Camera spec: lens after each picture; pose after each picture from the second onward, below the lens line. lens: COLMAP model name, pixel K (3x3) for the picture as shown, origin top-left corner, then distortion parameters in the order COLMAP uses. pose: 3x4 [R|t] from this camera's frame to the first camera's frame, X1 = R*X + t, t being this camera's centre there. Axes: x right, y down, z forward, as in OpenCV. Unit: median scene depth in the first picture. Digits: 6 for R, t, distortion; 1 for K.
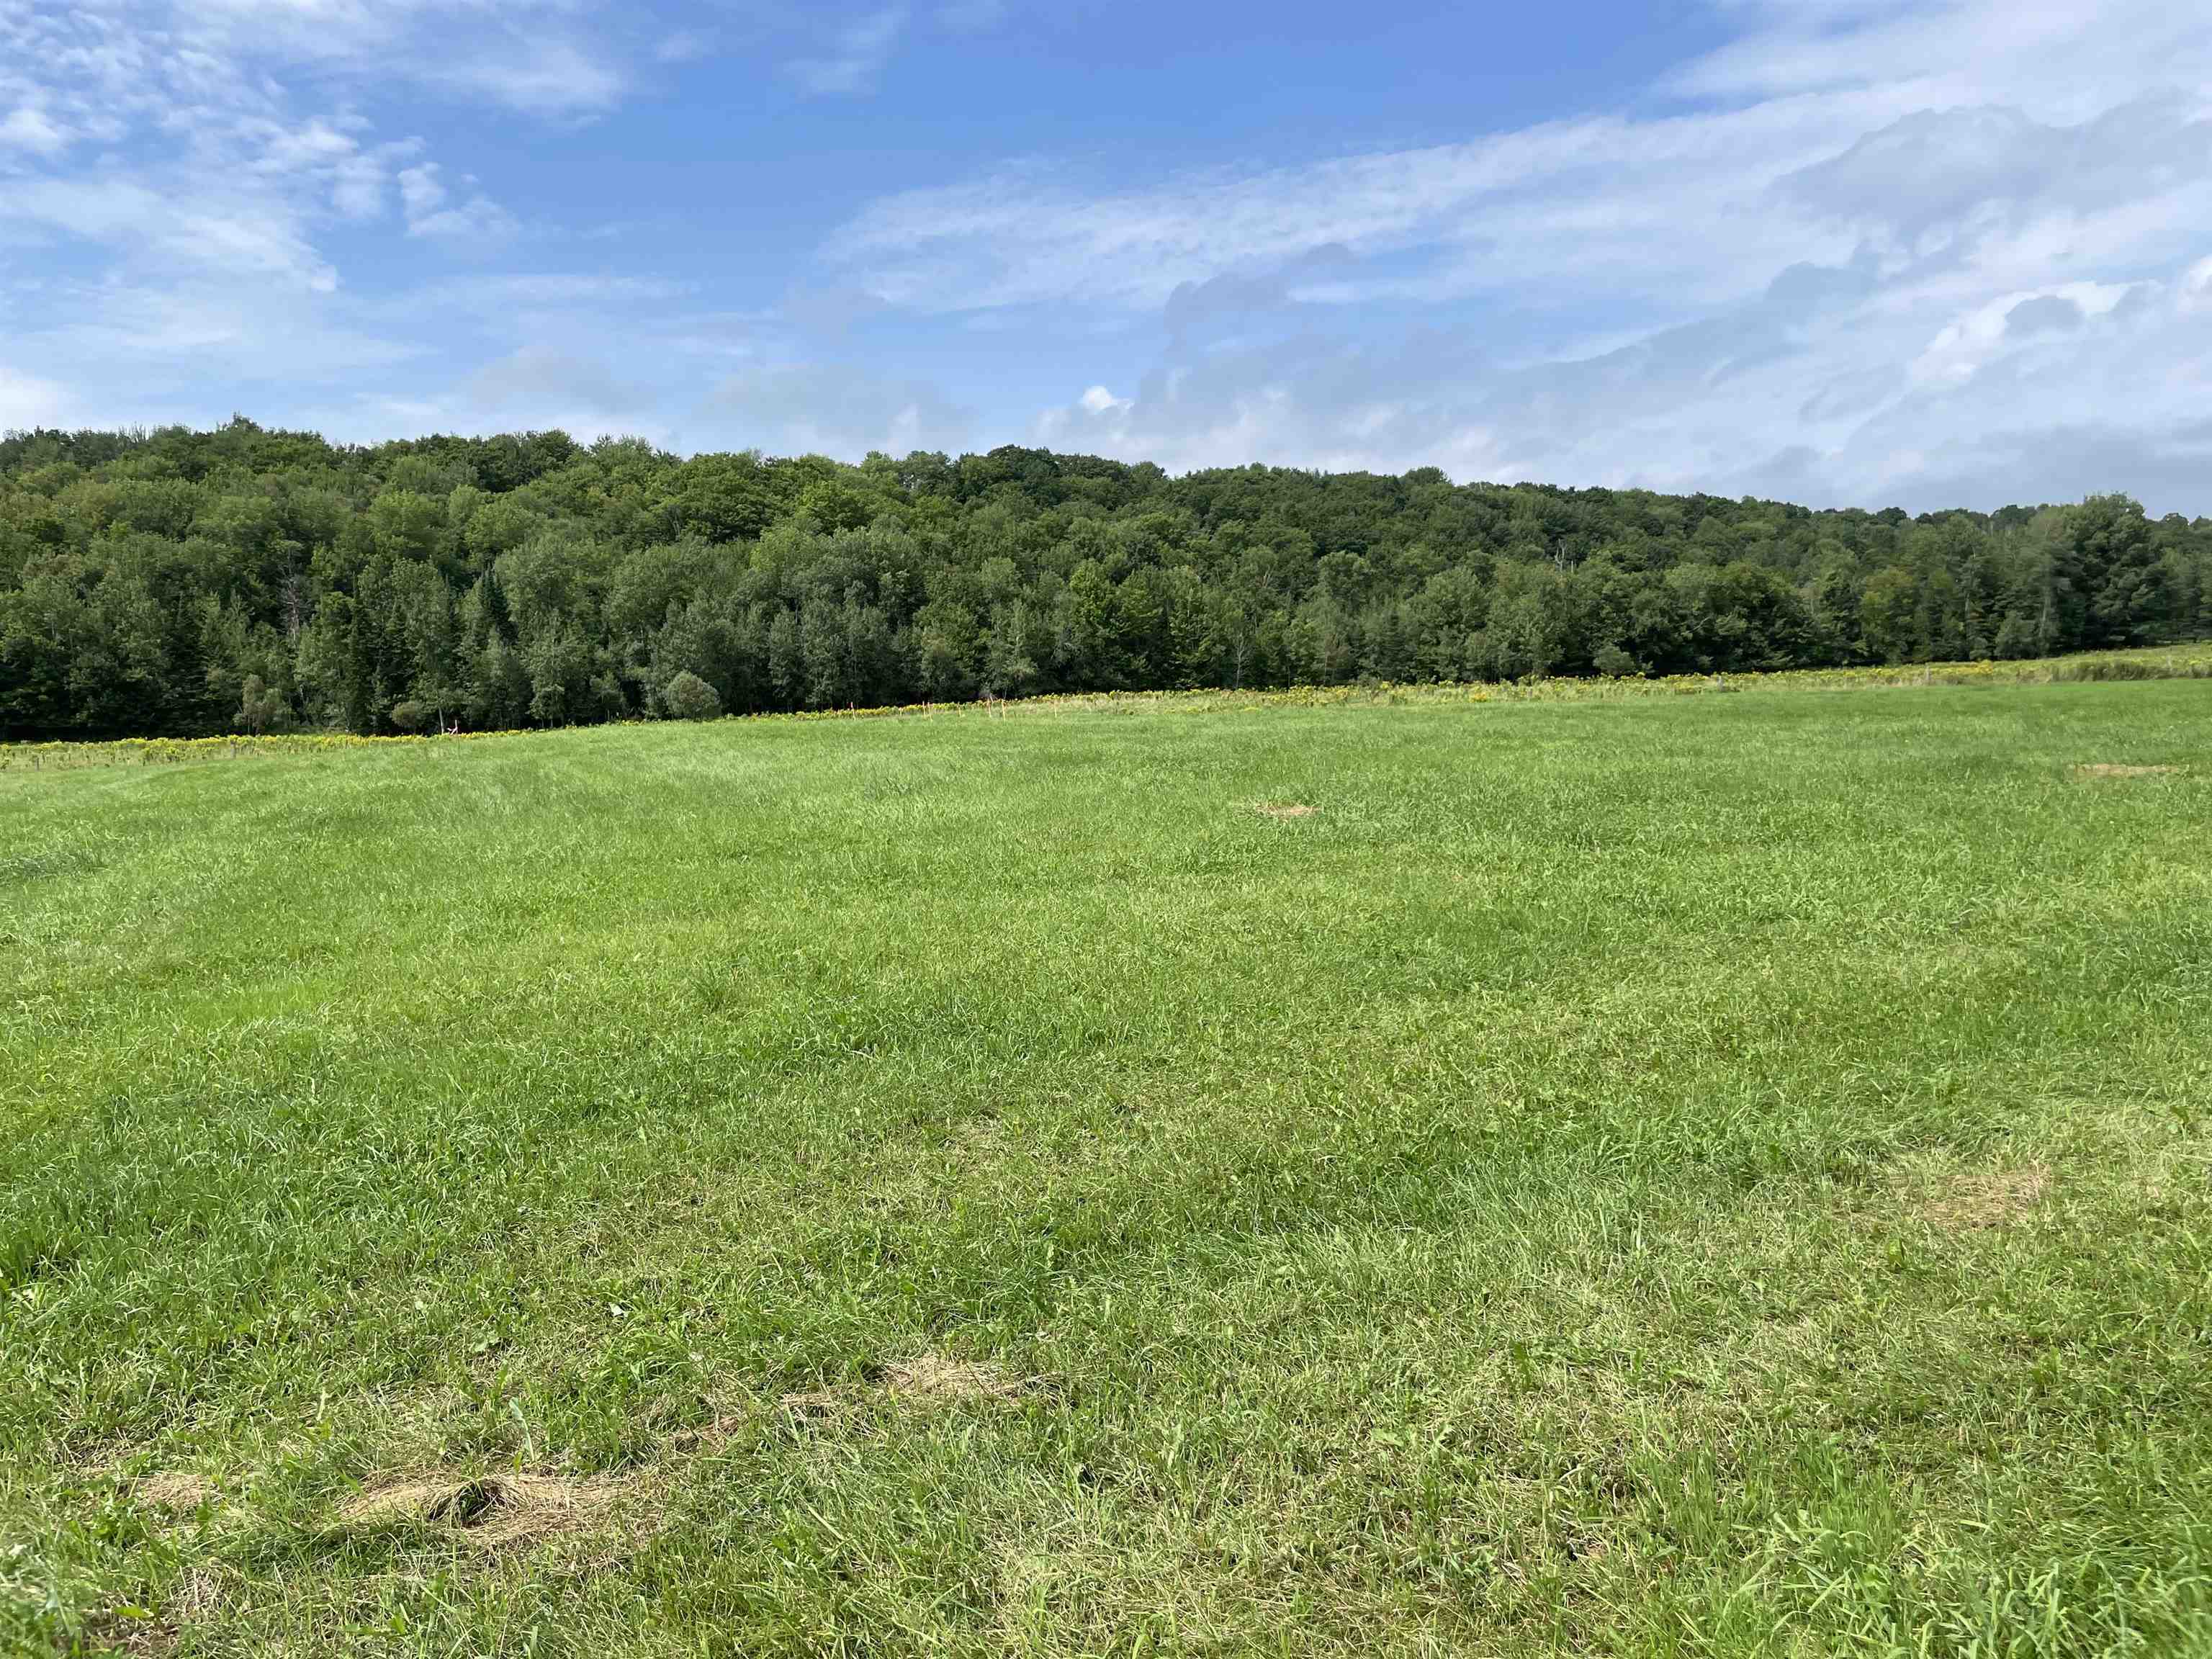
lens RADIAL K [[1679.0, 0, 1106.0], [0, 1679.0, 829.5], [0, 0, 1]] dist [0.113868, -0.133763]
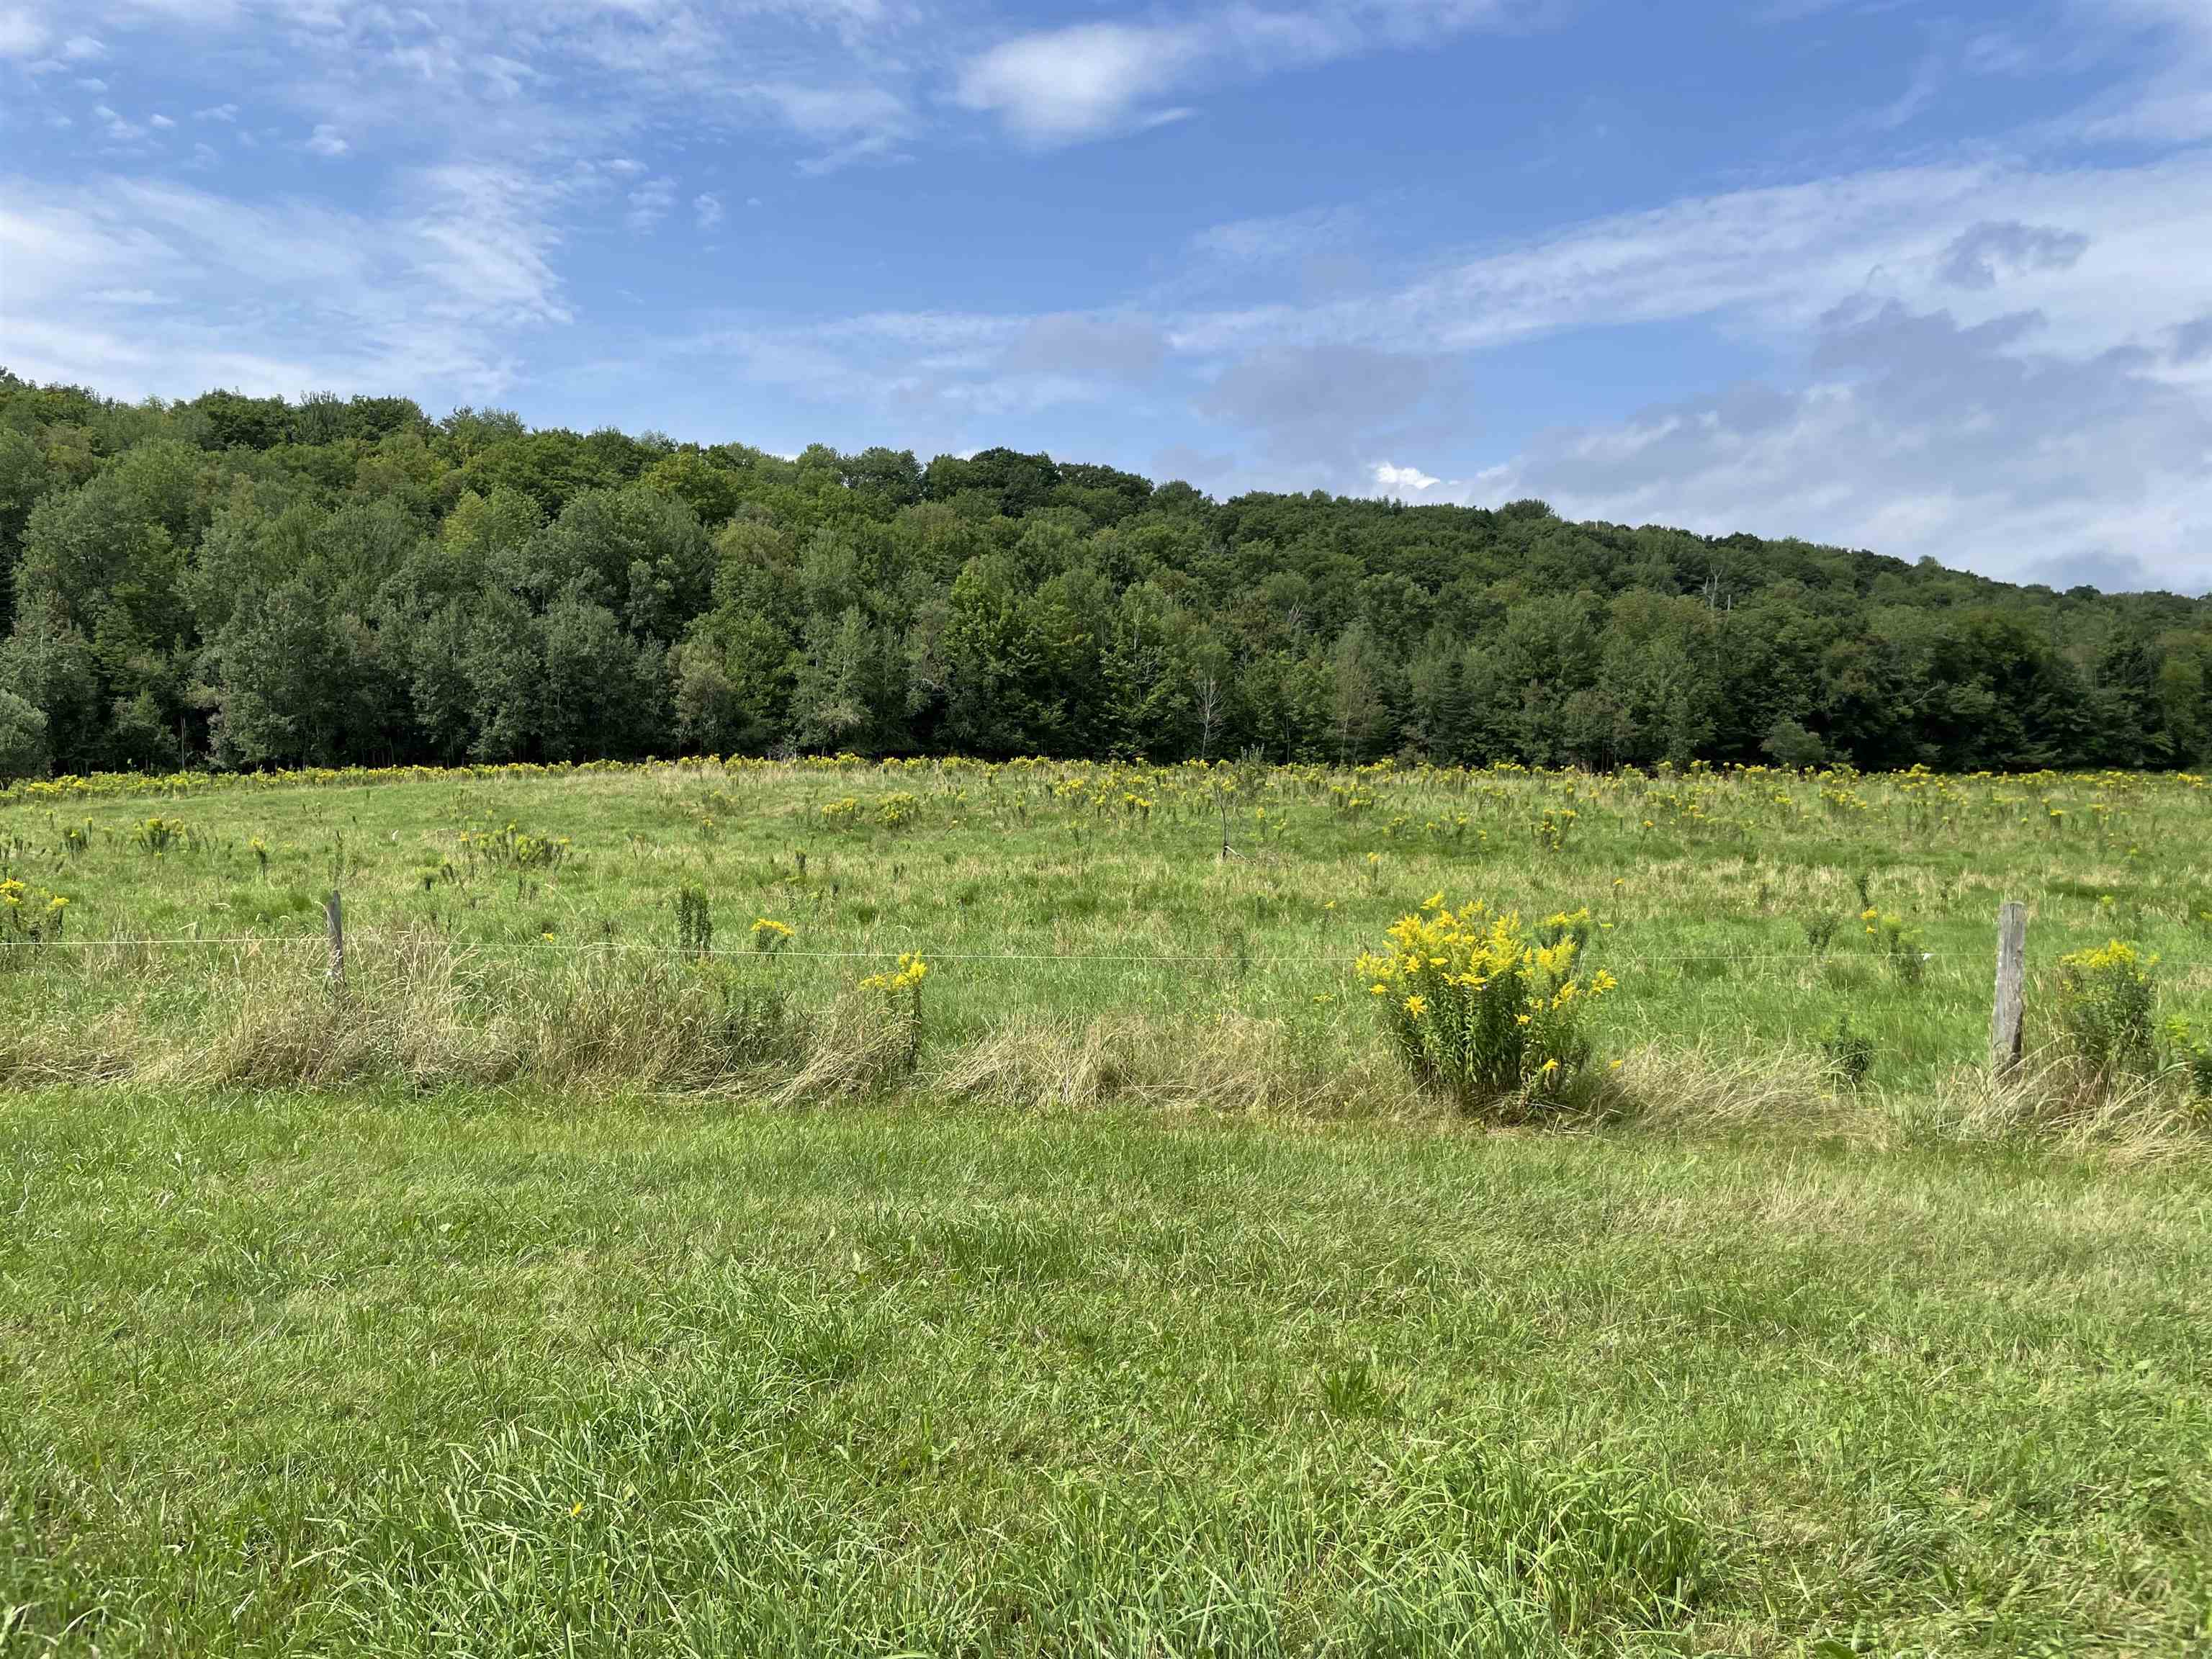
lens RADIAL K [[1679.0, 0, 1106.0], [0, 1679.0, 829.5], [0, 0, 1]] dist [0.113868, -0.133763]
pose [[0.997316, 0.044653, -0.058017, 0.073886], [-0.046928, 0.998158, -0.038455, -0.028813], [0.056193, 0.041075, 0.997575, 0.327748]]
